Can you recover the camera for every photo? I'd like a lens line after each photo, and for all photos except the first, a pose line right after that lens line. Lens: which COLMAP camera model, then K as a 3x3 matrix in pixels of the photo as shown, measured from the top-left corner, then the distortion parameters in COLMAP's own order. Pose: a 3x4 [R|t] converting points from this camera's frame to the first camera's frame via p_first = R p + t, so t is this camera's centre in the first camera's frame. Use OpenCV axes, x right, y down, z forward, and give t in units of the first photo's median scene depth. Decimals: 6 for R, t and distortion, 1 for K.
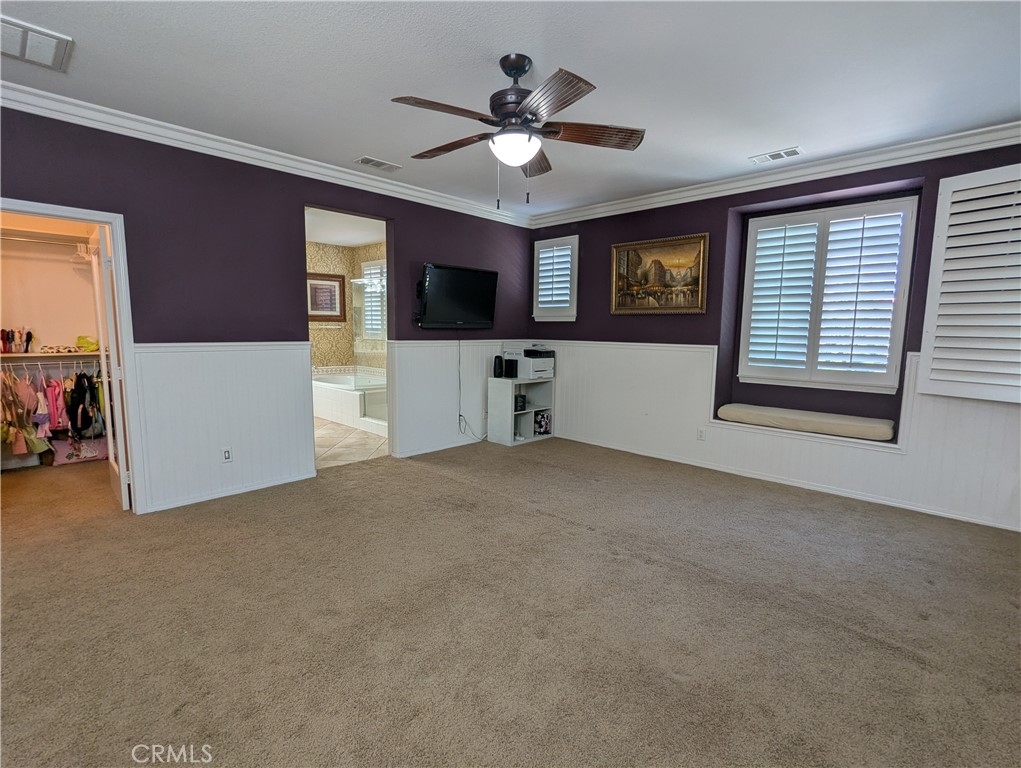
lens RADIAL K [[485.5, 0, 509.0], [0, 485.5, 386.6], [0, 0, 1]] dist [-0.000337, 0.000315]
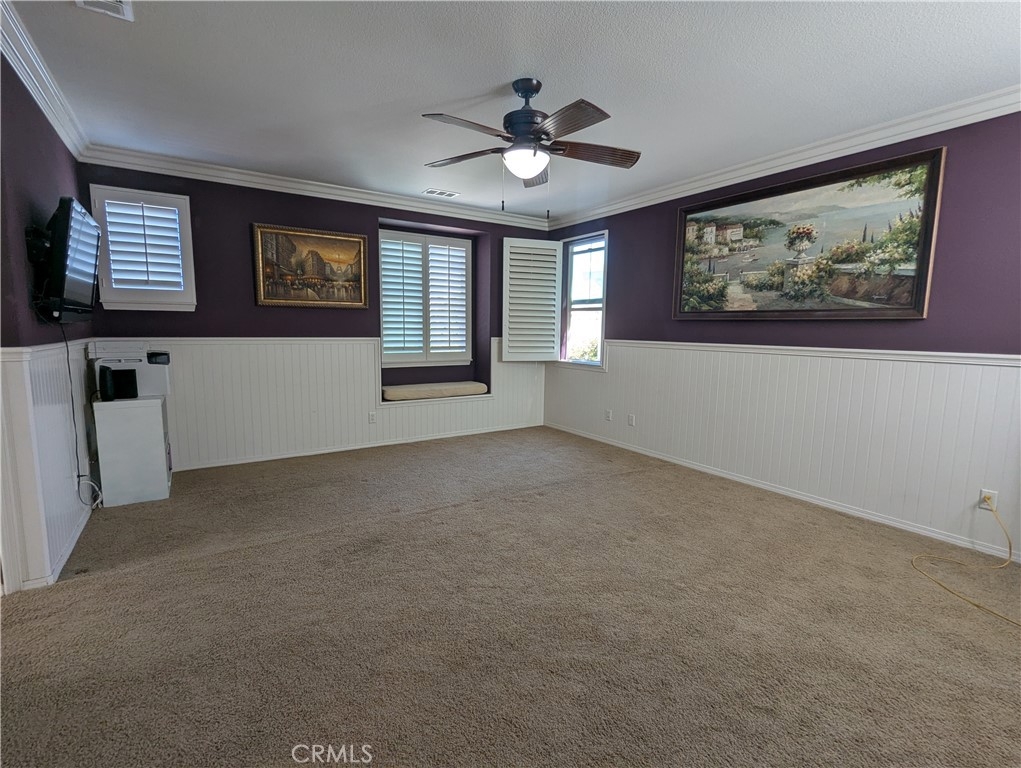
lens RADIAL K [[485.5, 0, 509.0], [0, 485.5, 386.6], [0, 0, 1]] dist [-0.000337, 0.000315]
pose [[0.223902, -0.128052, 0.966163, -0.589057], [0.107216, 0.988551, 0.106173, -0.055908], [-0.968697, 0.079815, 0.235067, 0.425989]]
